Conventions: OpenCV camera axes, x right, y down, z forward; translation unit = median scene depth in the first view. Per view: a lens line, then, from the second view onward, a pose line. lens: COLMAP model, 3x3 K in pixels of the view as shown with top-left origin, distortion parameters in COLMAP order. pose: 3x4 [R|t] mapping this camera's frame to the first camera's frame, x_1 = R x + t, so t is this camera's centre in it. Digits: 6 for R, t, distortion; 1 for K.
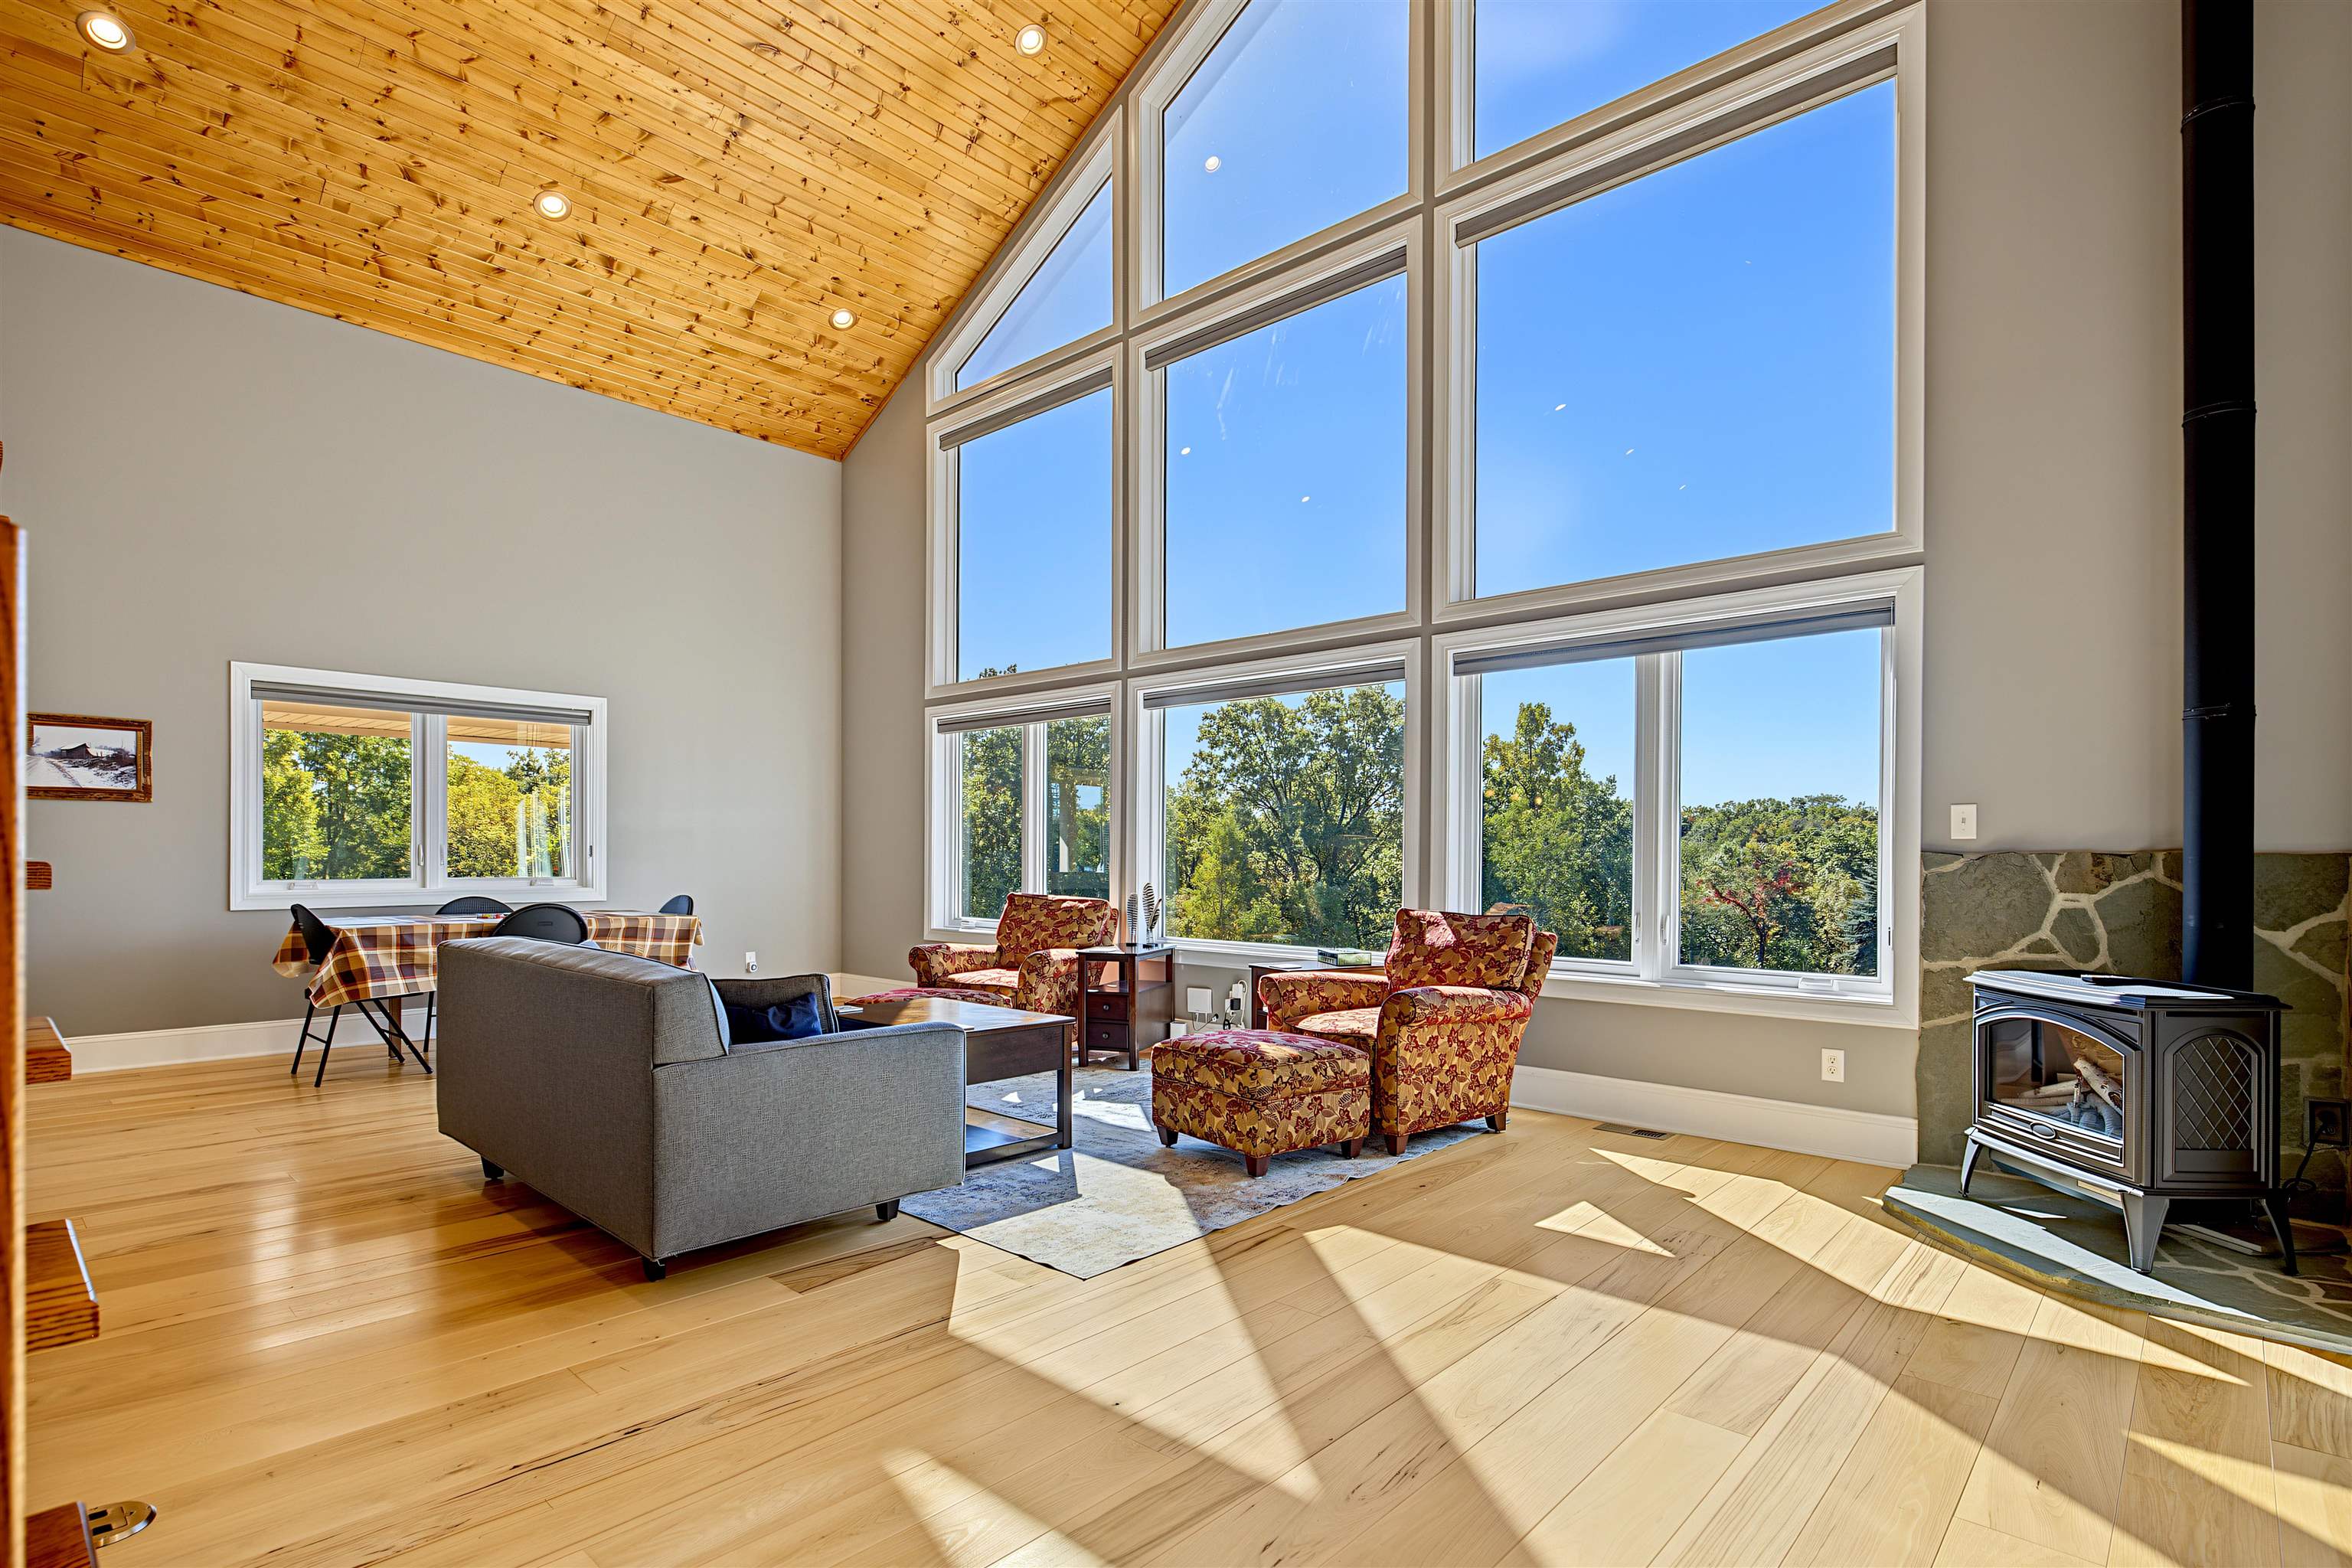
lens RADIAL K [[1068.7, 0, 1174.0], [0, 1068.7, 863.4], [0, 0, 1]] dist [0.000304, 0.000093]
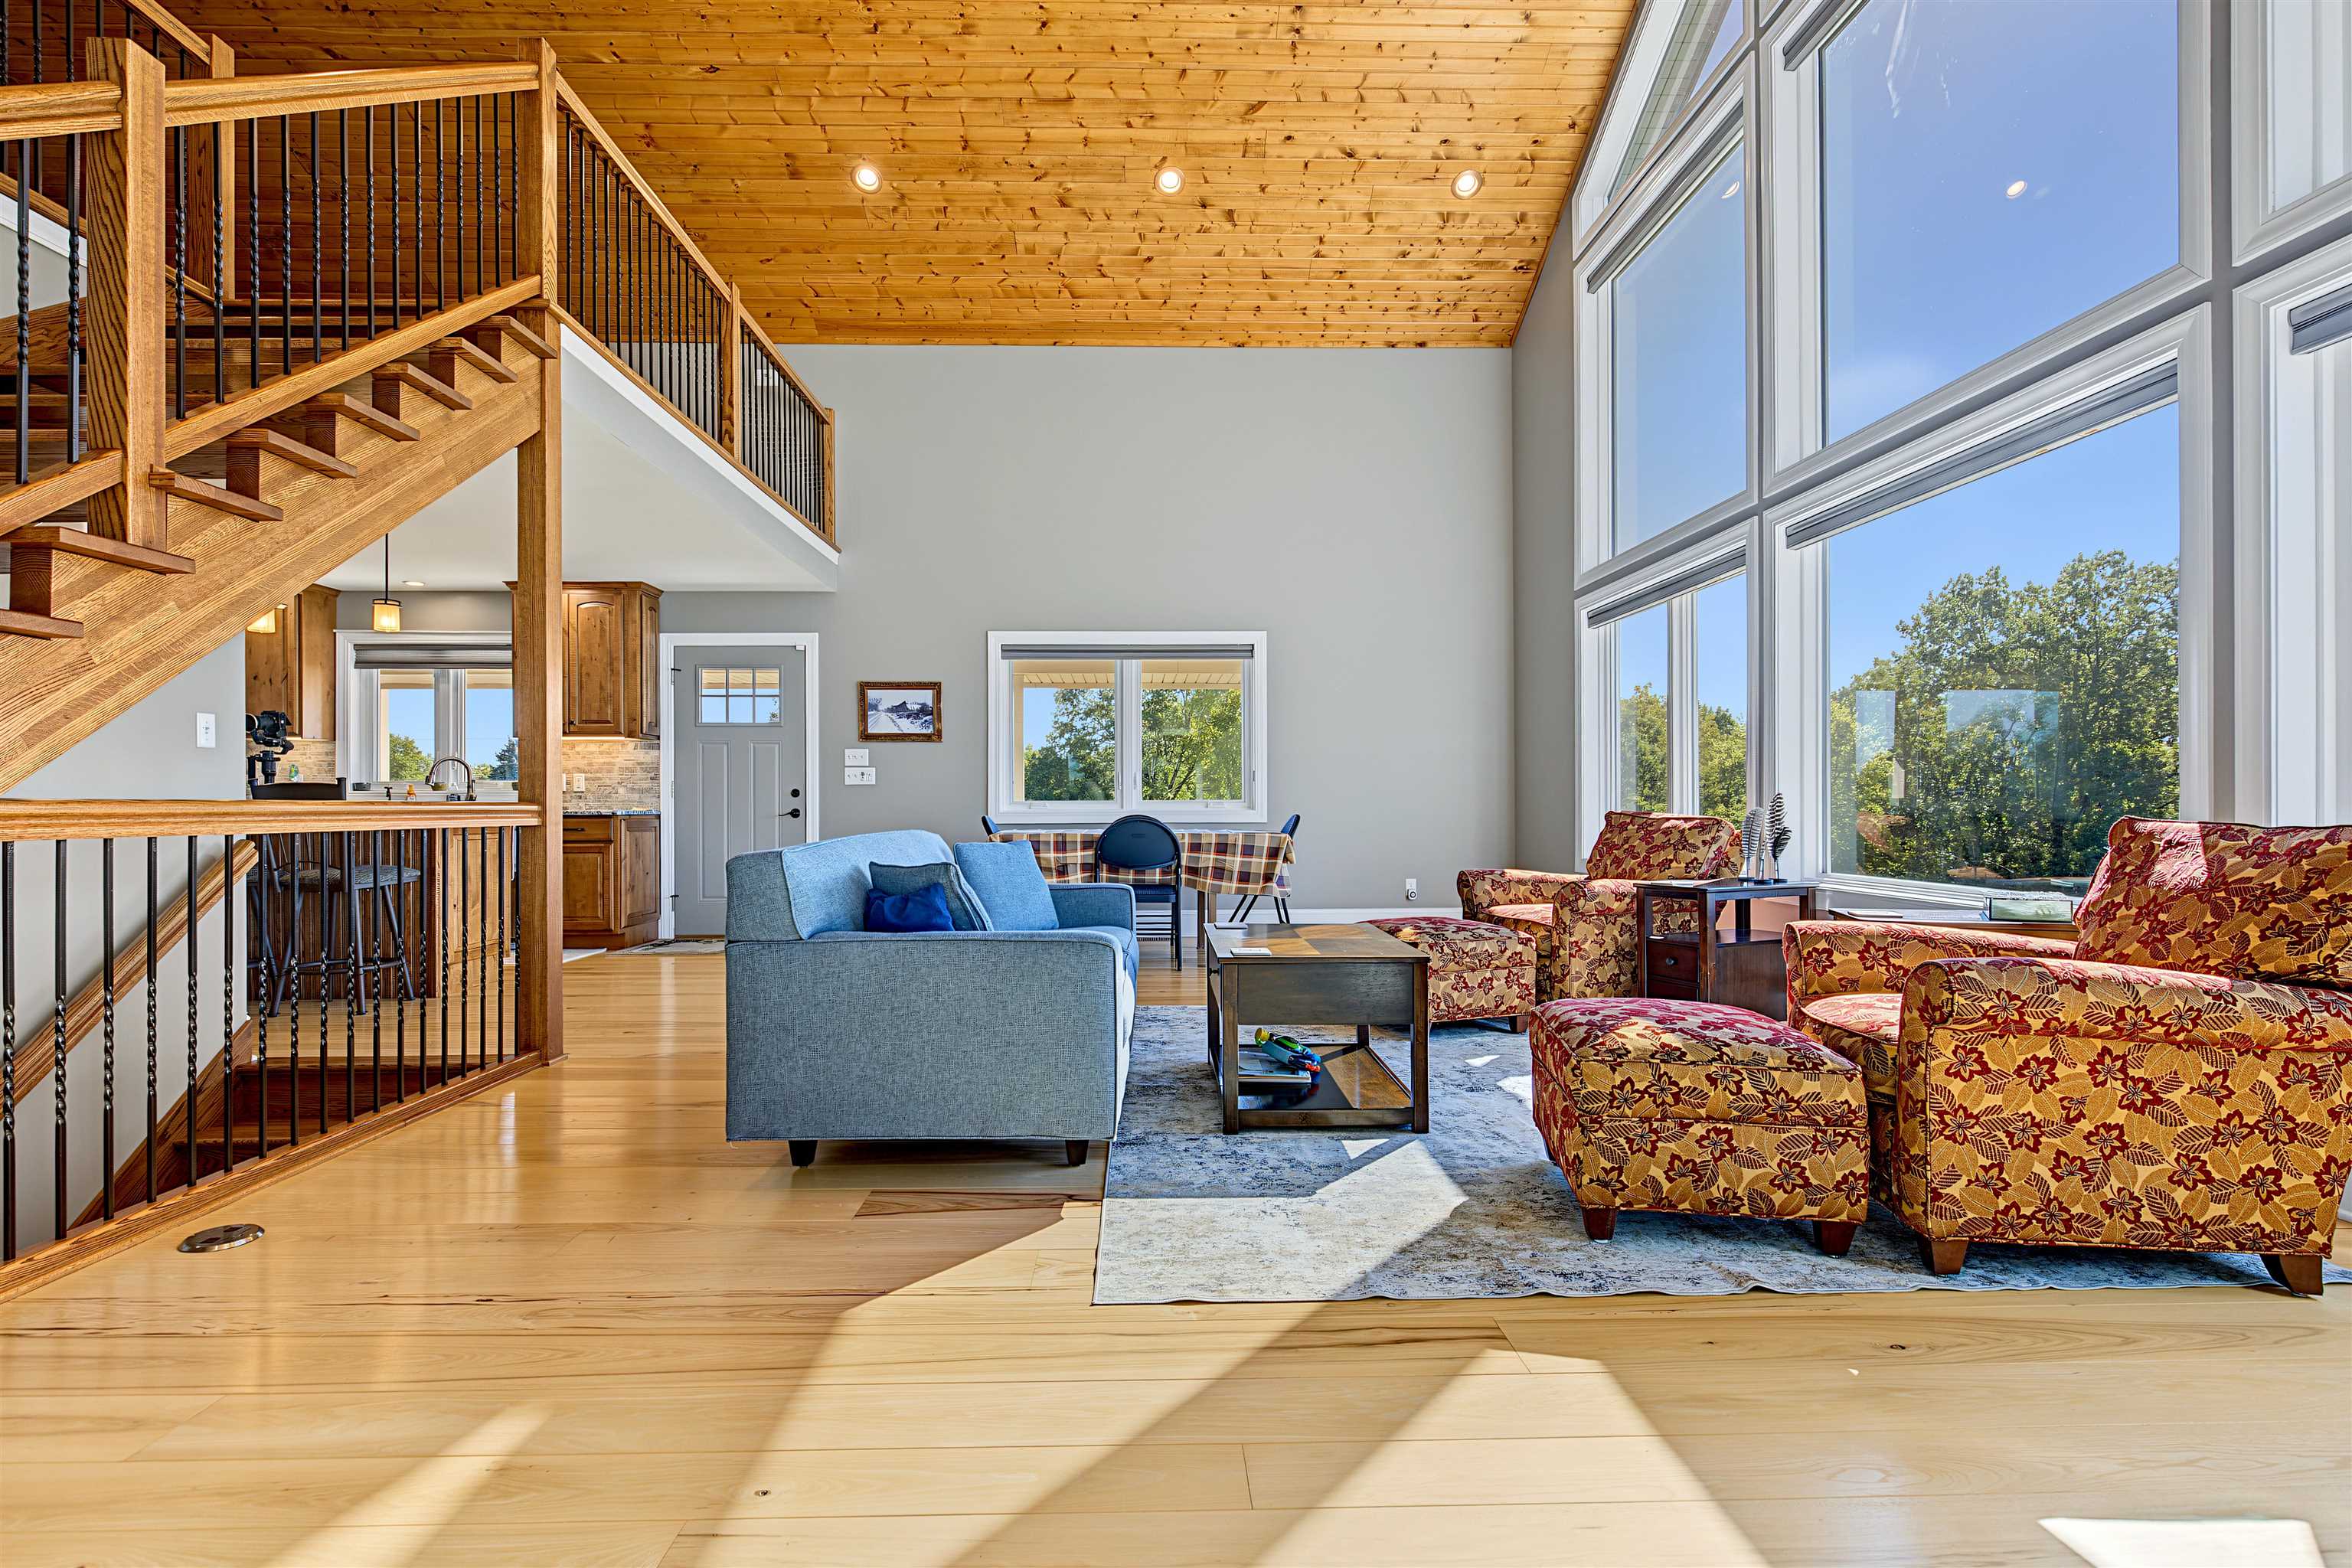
lens RADIAL K [[1077.3, 0, 1170.2], [0, 1077.3, 799.0], [0, 0, 1]] dist [-0.001127, 0.000915]
pose [[0.717453, -0.009486, -0.696542, 0.254960], [0.004904, 0.999951, -0.008567, 0.036431], [0.696589, 0.002731, 0.717465, 0.300263]]
